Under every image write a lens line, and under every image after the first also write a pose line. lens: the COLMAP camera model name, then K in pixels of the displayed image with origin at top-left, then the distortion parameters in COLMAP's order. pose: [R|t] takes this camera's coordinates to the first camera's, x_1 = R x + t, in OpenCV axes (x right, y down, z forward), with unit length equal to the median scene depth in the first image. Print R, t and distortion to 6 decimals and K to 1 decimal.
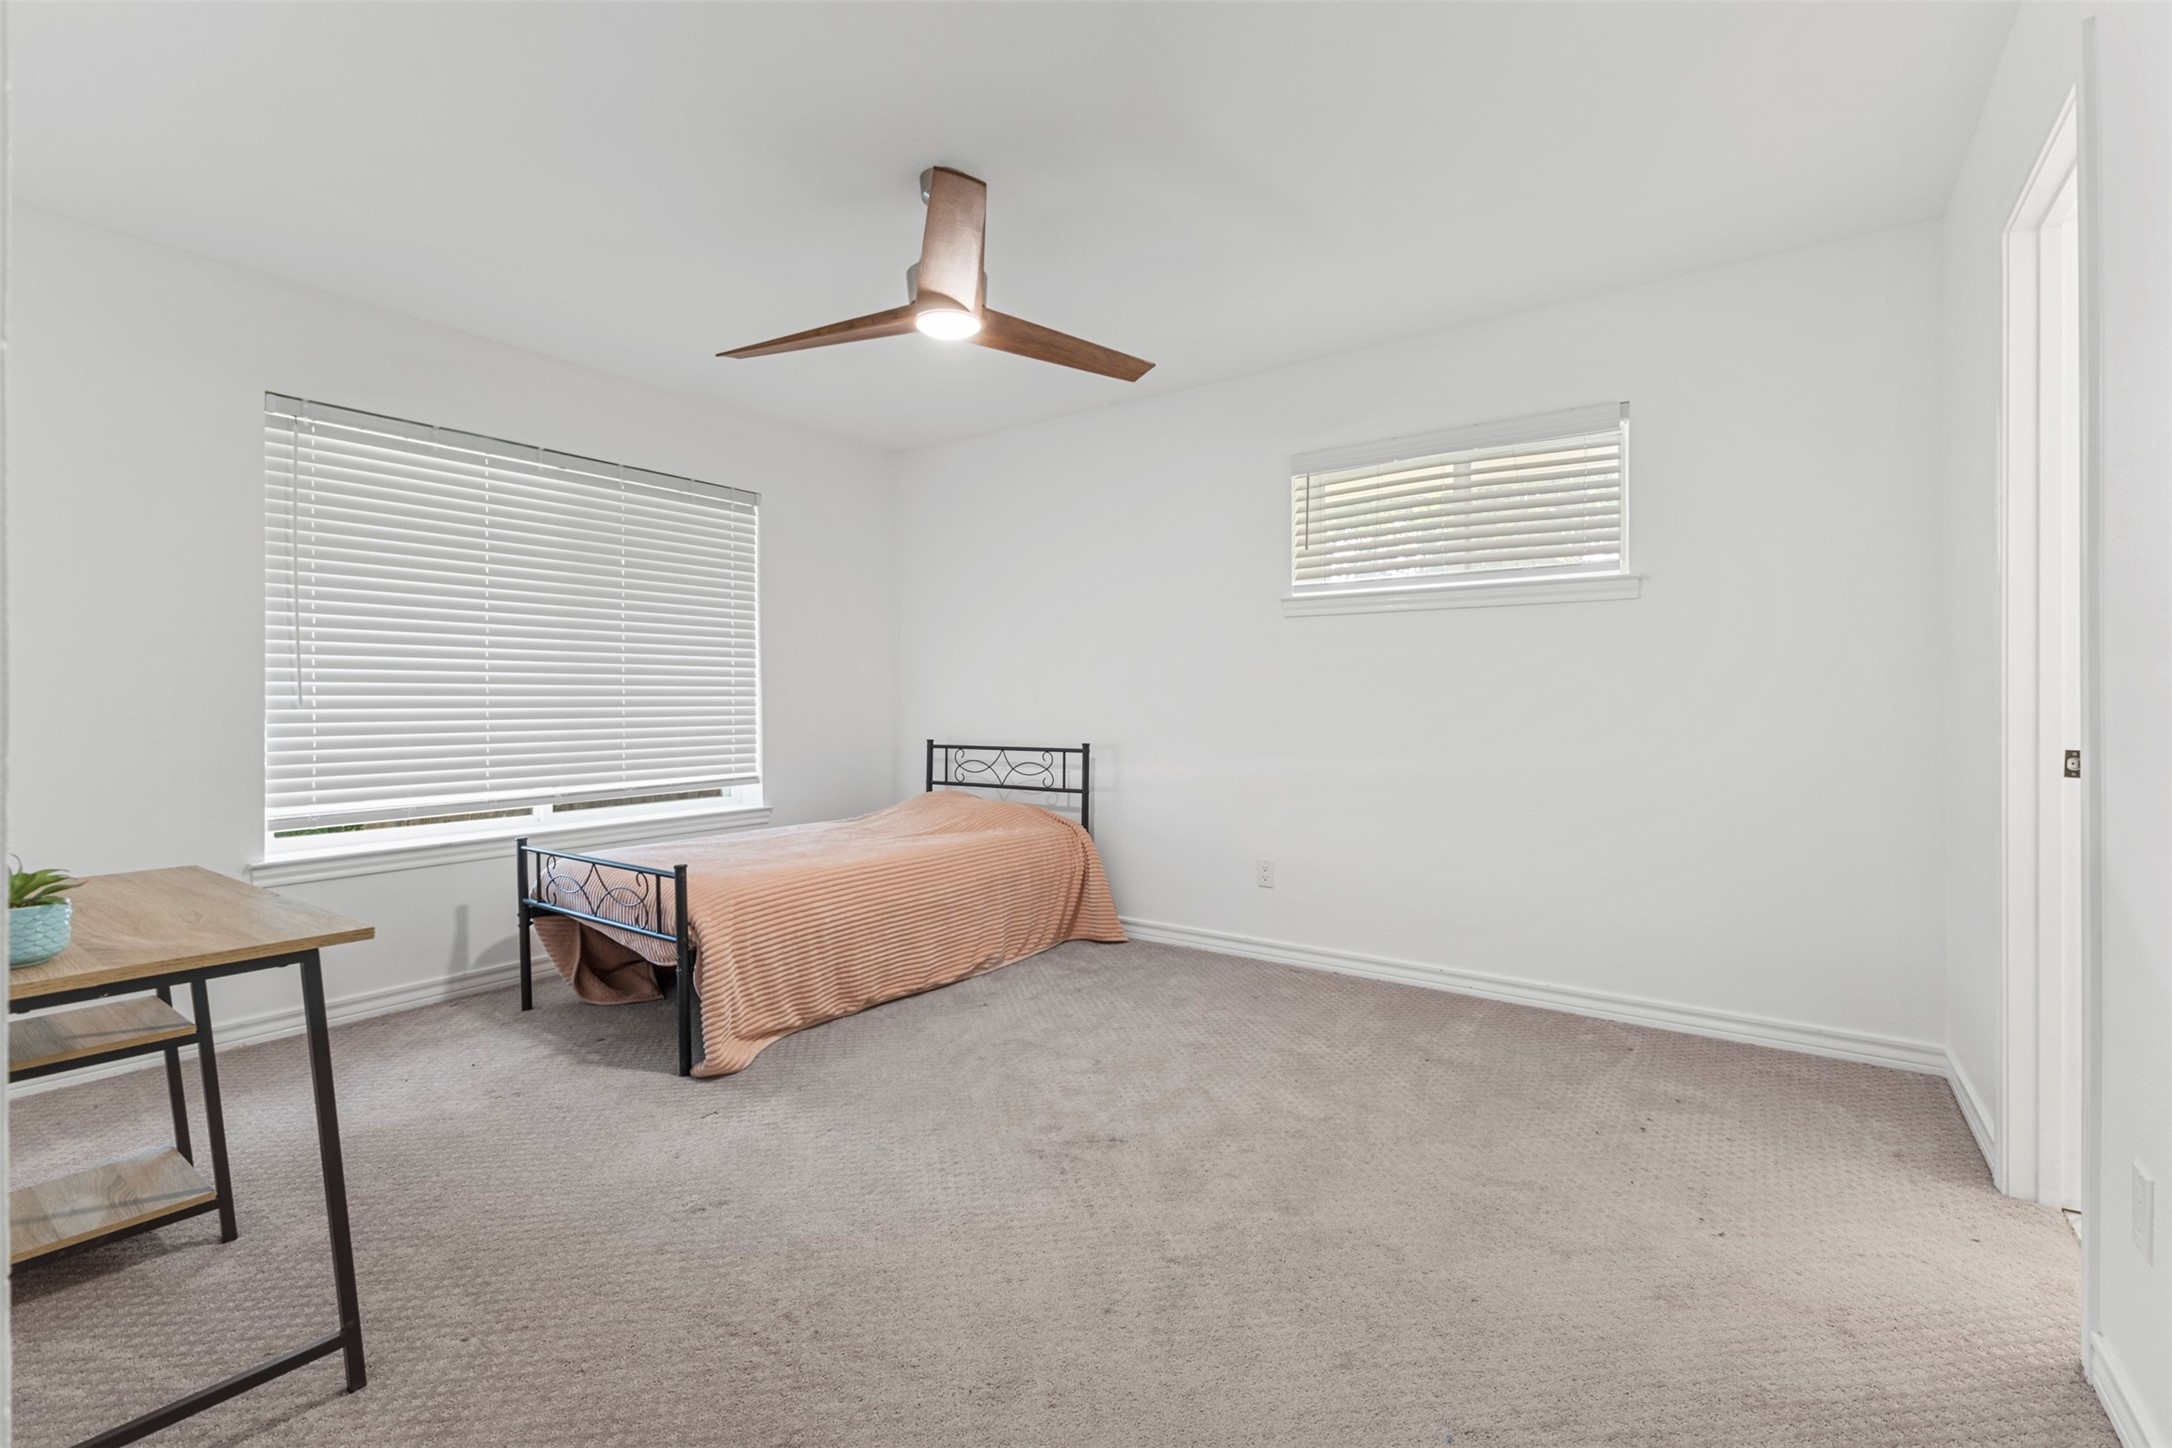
lens RADIAL K [[939.0, 0, 1103.2], [0, 939.0, 712.6], [0, 0, 1]] dist [0.006551, 0.000646]
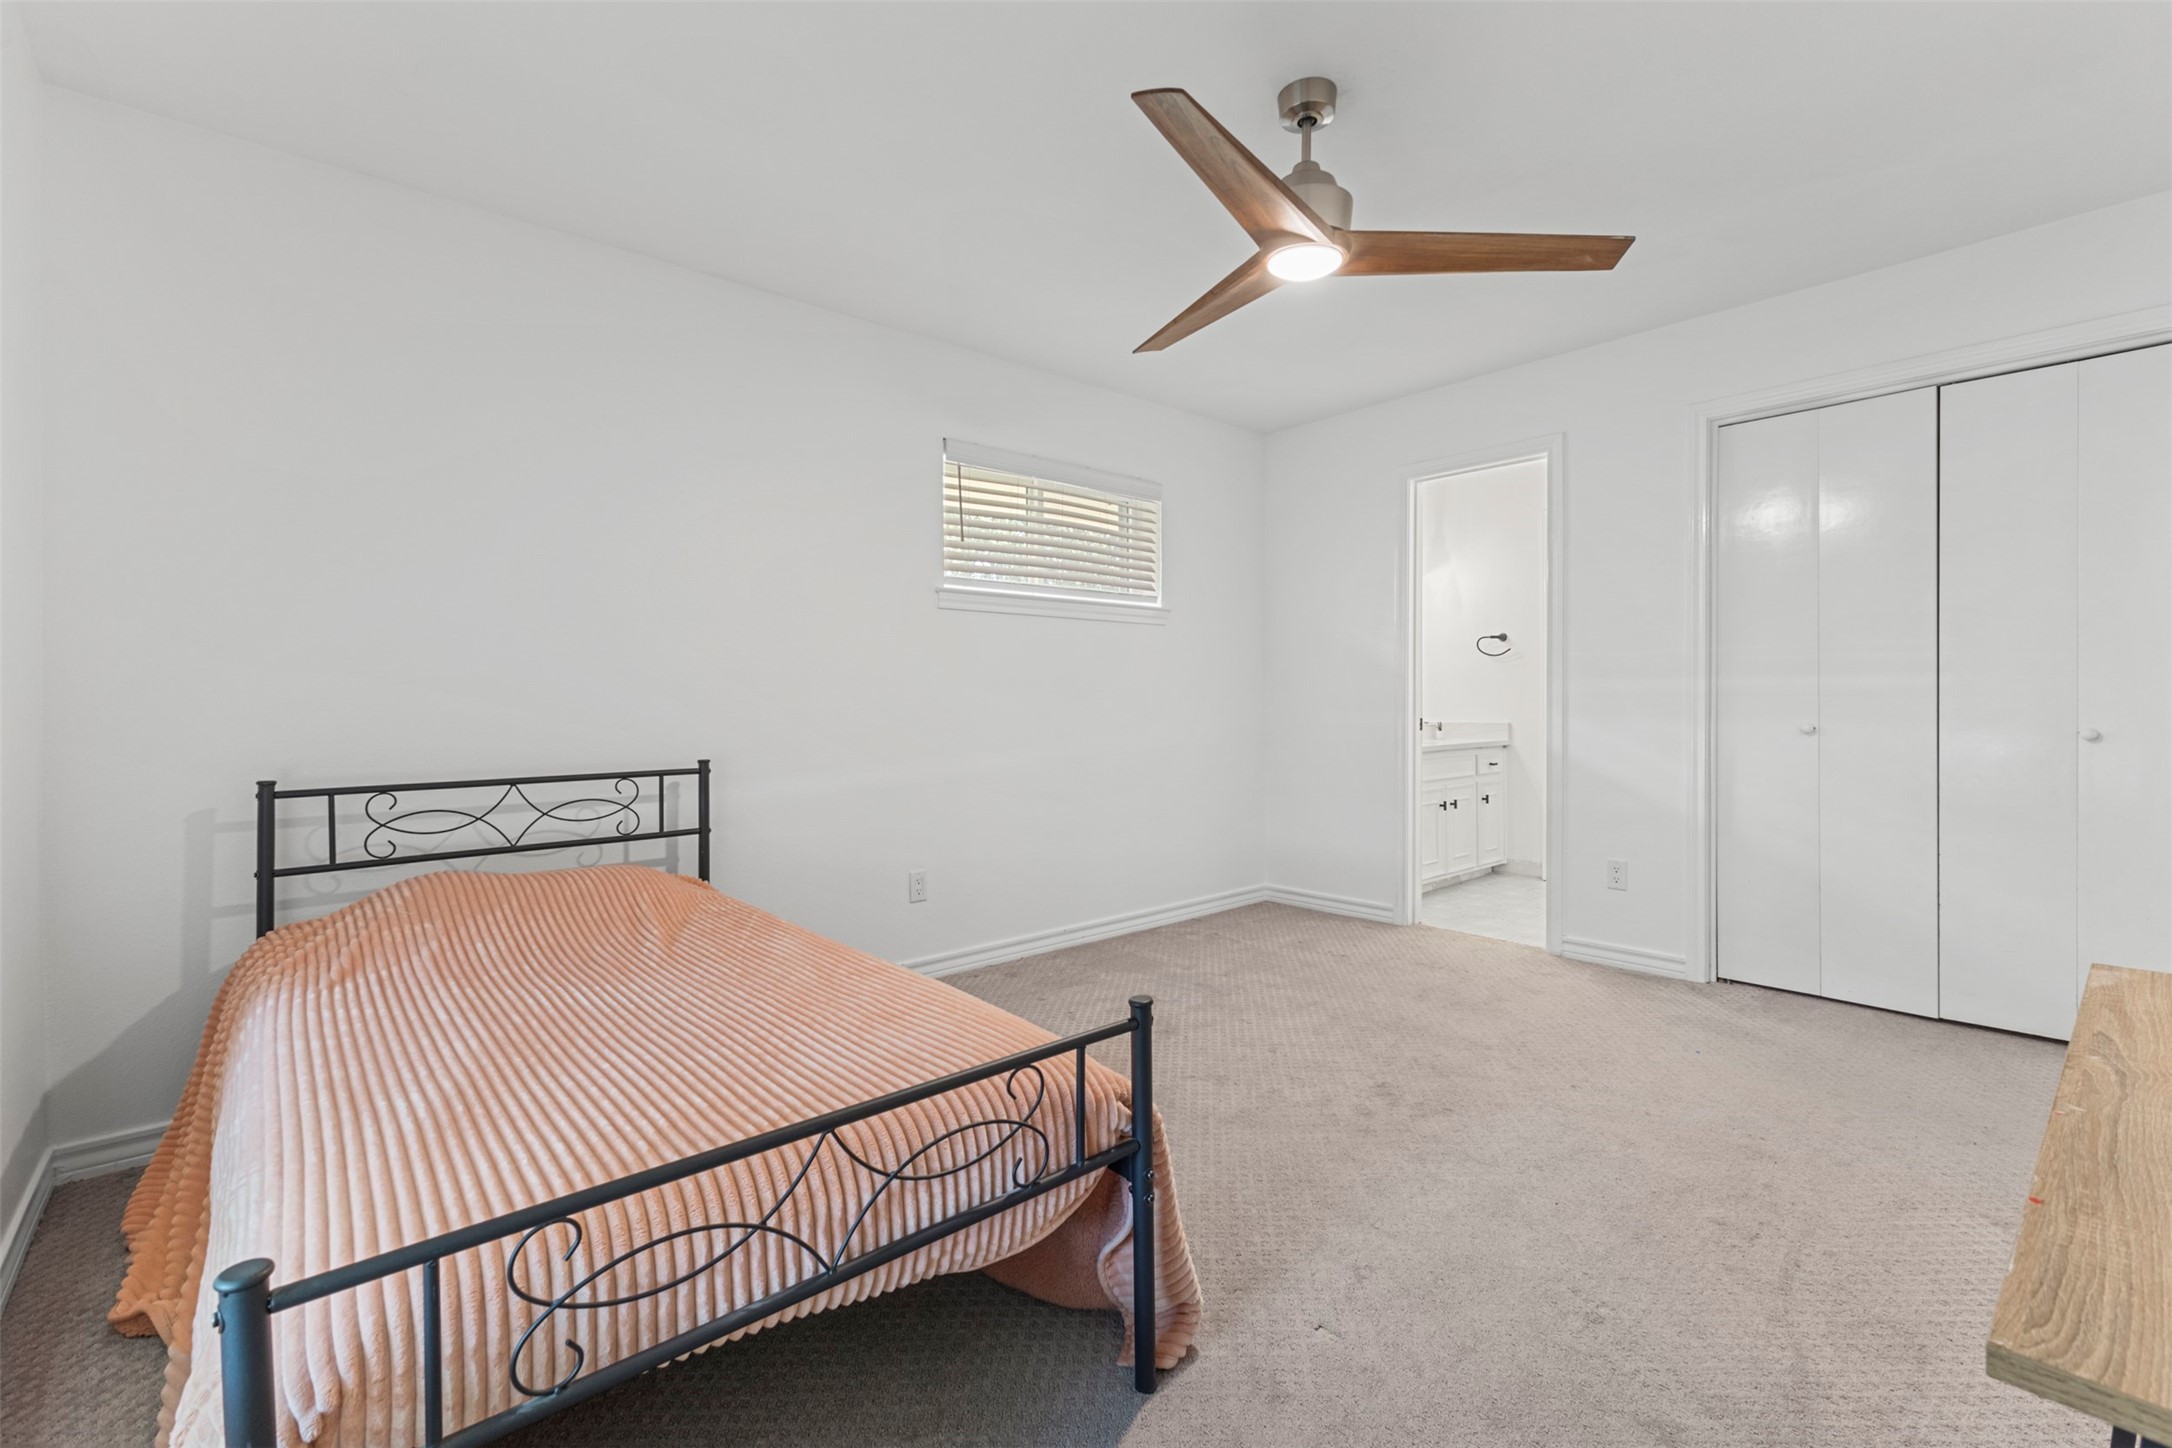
lens RADIAL K [[939.0, 0, 1094.7], [0, 939.0, 730.8], [0, 0, 1]] dist [0.006551, 0.000646]
pose [[0.237103, -0.032161, 0.970952, -0.609638], [0.014932, 0.999454, 0.029459, -0.004041], [-0.971370, 0.007514, 0.237454, 0.560948]]
